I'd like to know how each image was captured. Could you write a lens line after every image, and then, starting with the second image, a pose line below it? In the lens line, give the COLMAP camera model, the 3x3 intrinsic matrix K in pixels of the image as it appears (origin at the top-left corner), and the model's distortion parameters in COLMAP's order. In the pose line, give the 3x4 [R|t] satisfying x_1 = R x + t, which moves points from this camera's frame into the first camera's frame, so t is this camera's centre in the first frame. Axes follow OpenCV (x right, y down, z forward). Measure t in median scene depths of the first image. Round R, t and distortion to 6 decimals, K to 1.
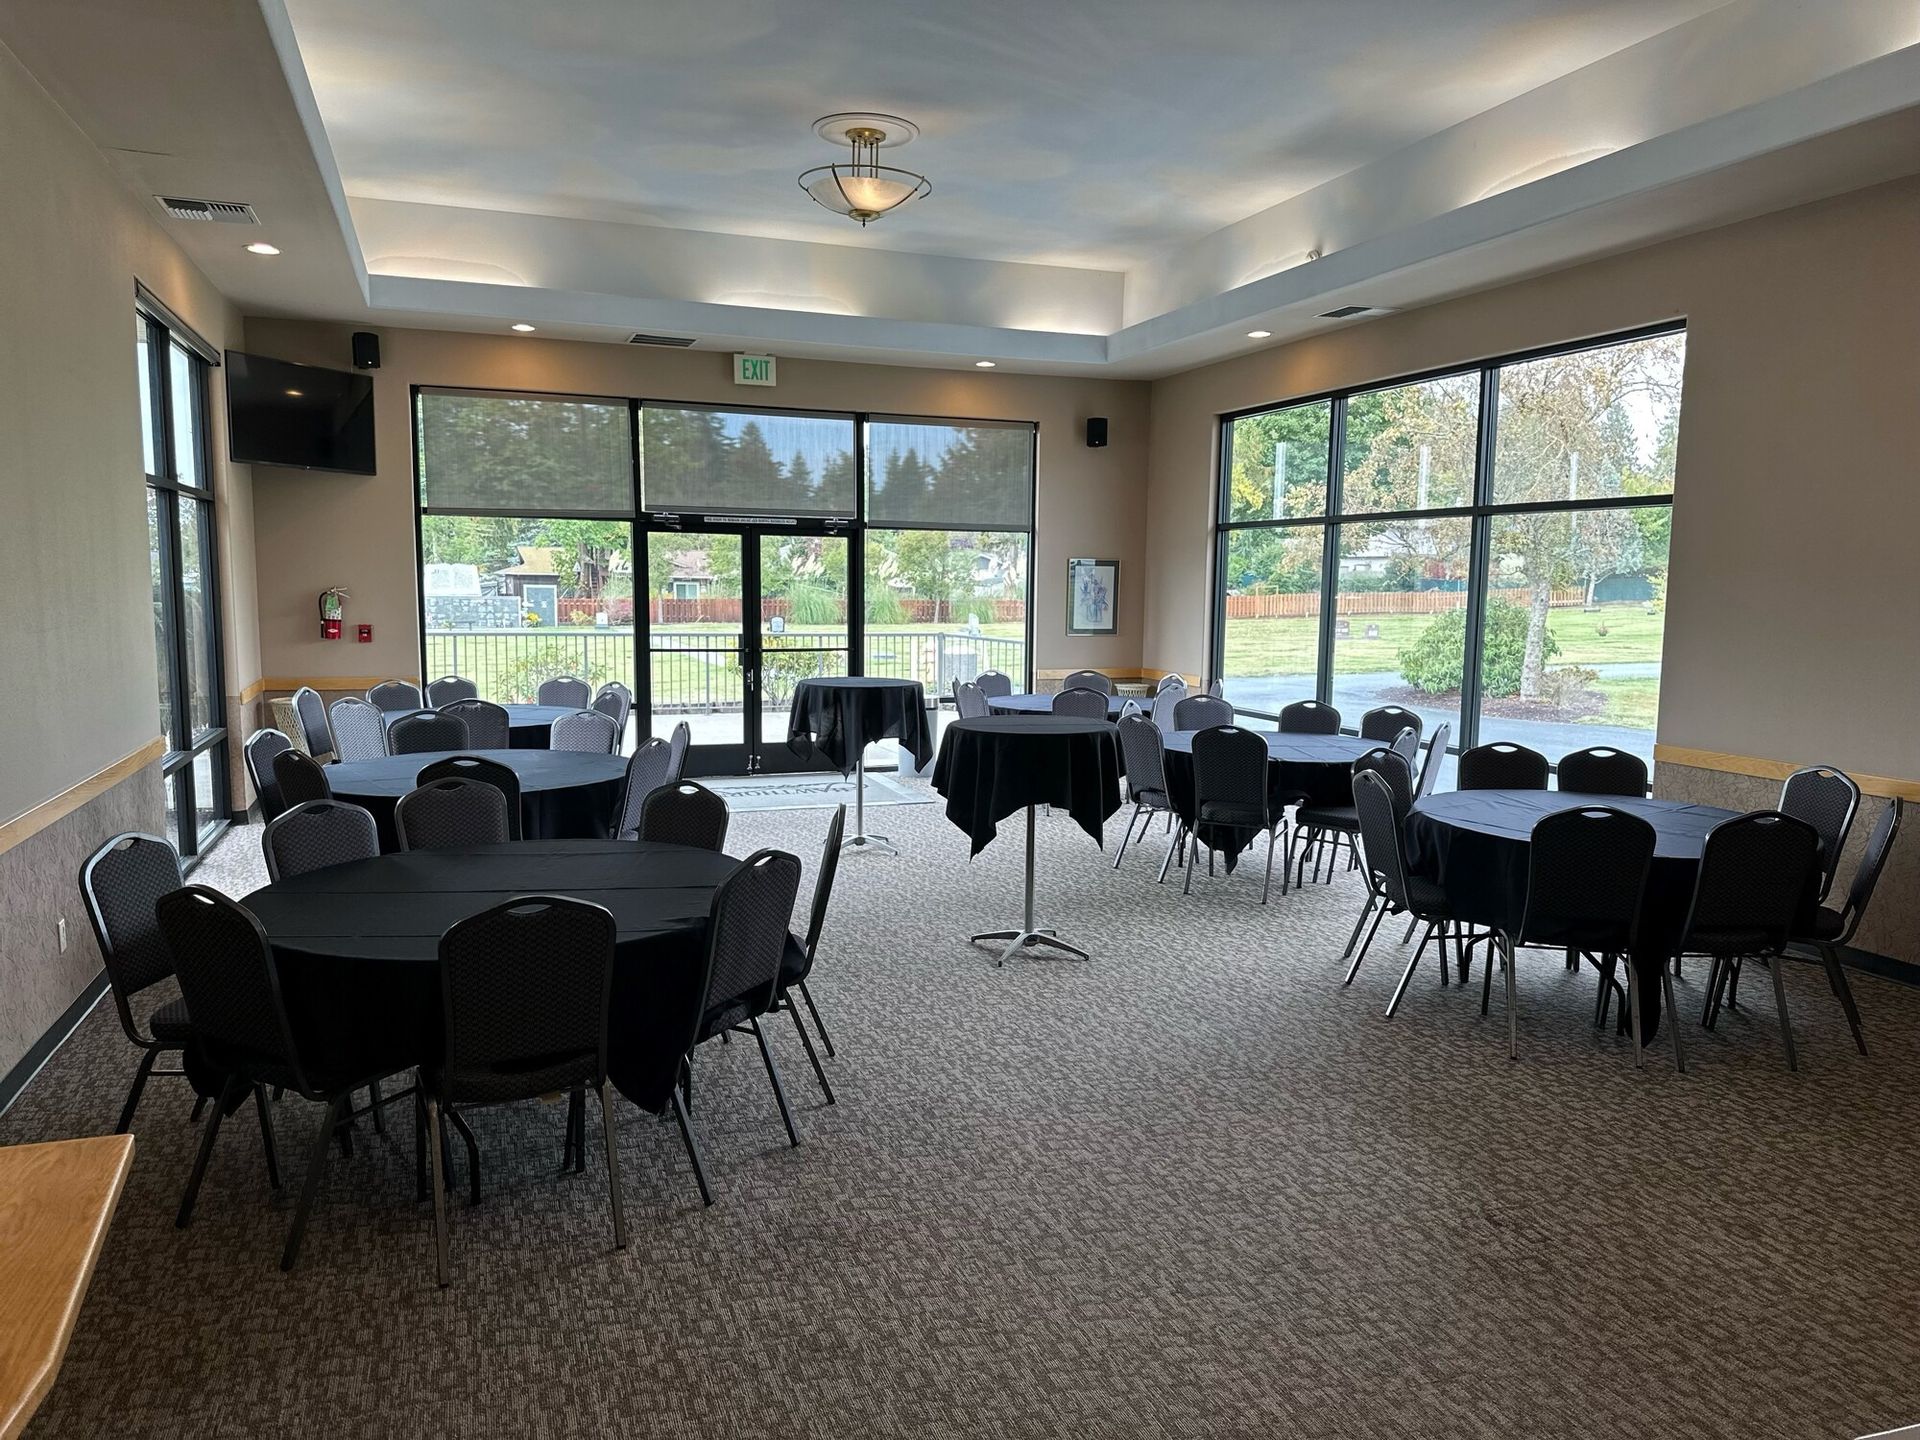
lens RADIAL K [[1335.8, 0, 960.0], [0, 1335.8, 720.0], [0, 0, 1]] dist [0.052484, -0.080332]
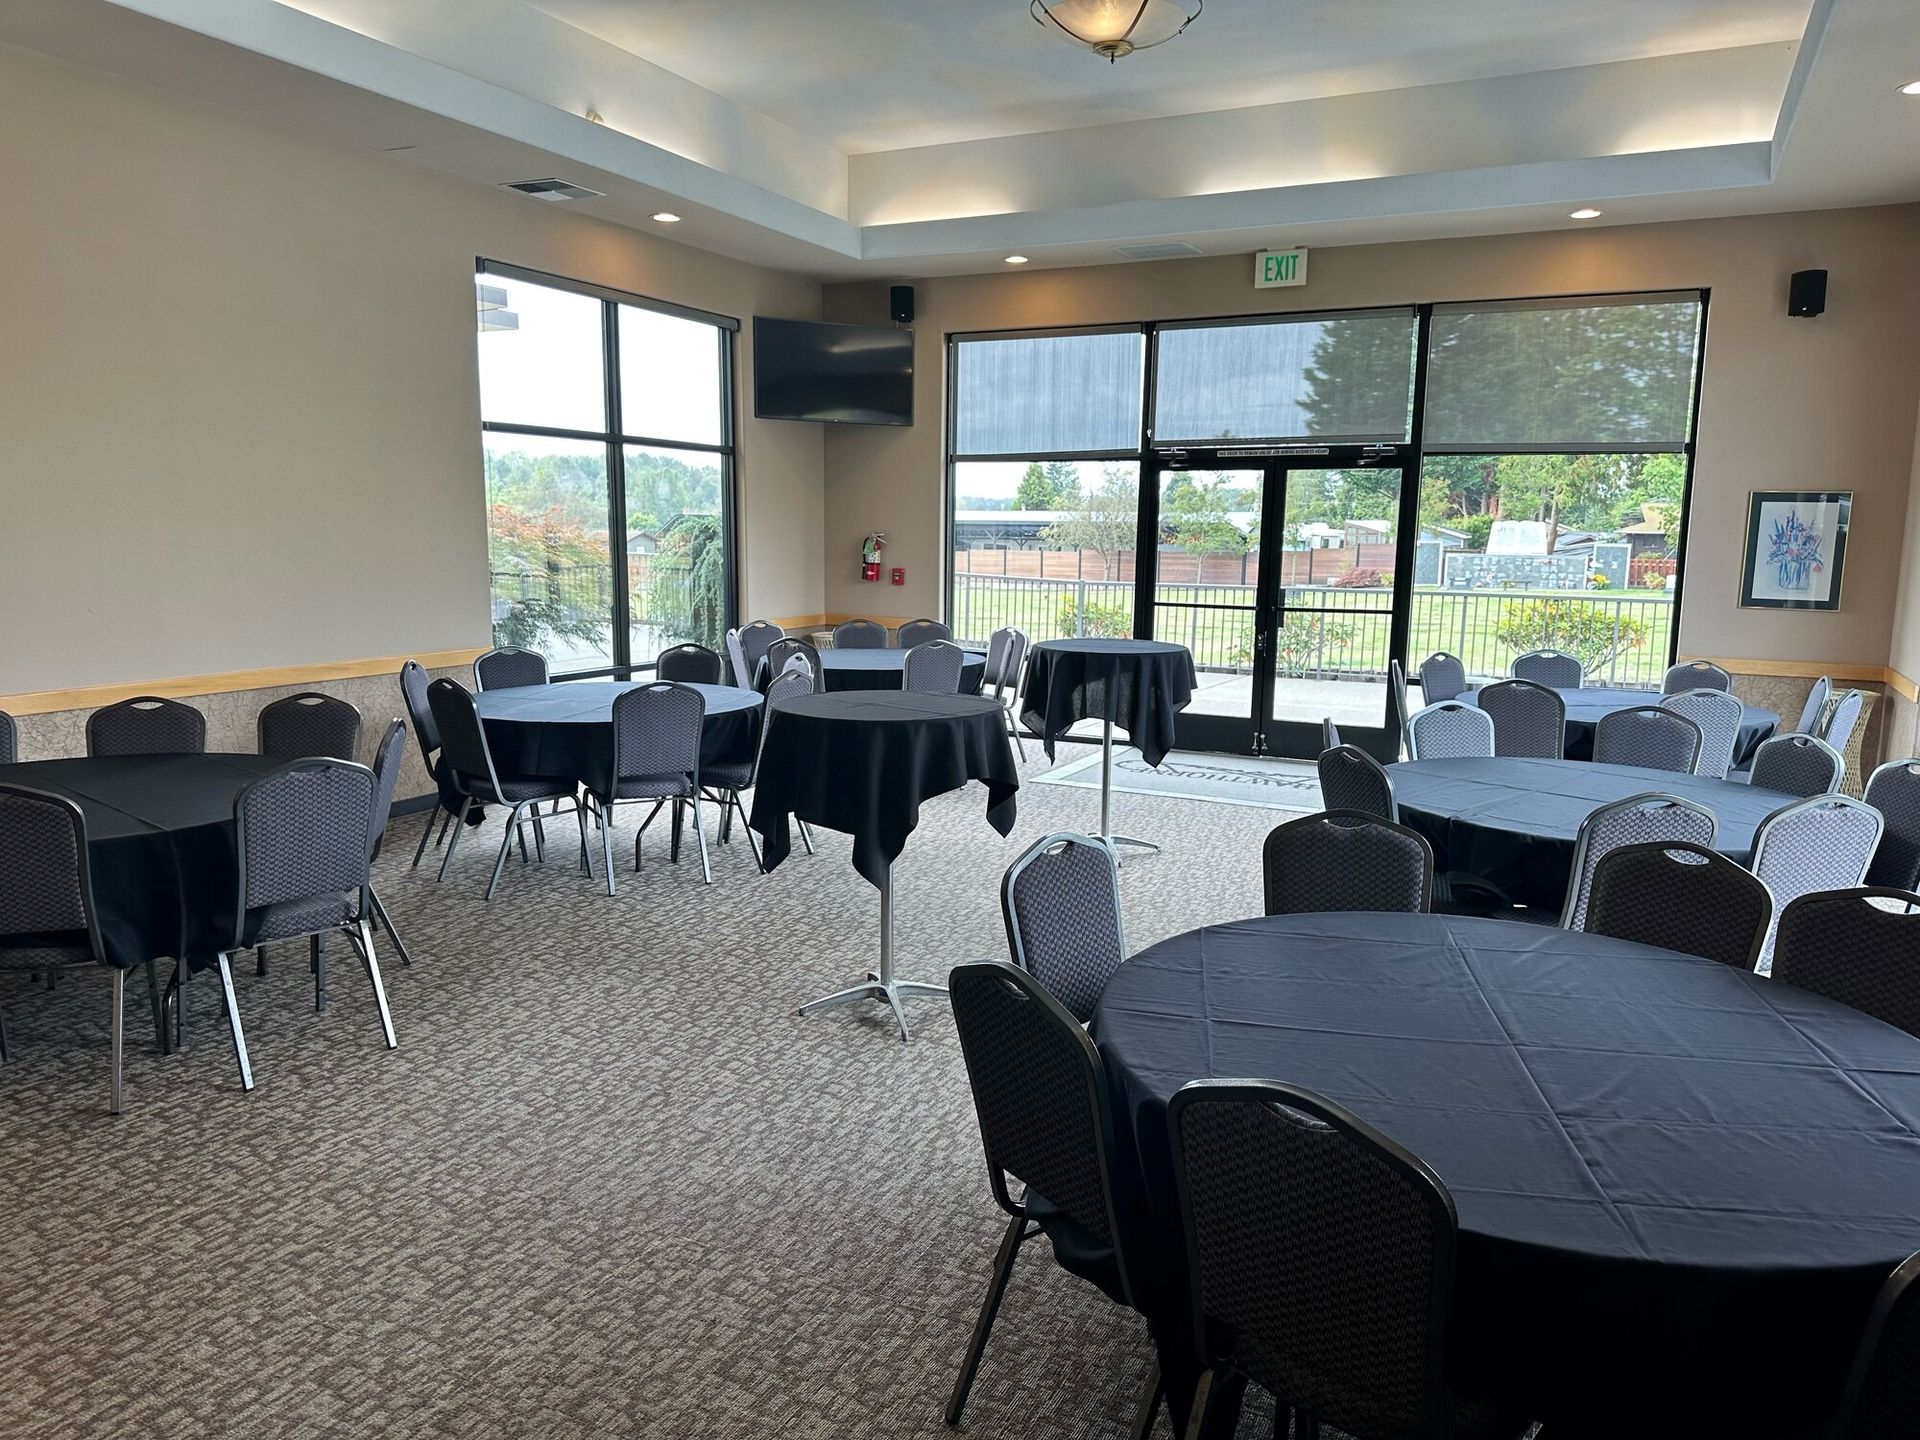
lens RADIAL K [[1335.8, 0, 960.0], [0, 1335.8, 720.0], [0, 0, 1]] dist [0.052484, -0.080332]
pose [[0.688951, 0.100803, -0.717764, 0.335548], [-0.079994, 0.994807, 0.062929, -0.020720], [0.720380, 0.014062, 0.693437, 0.288106]]
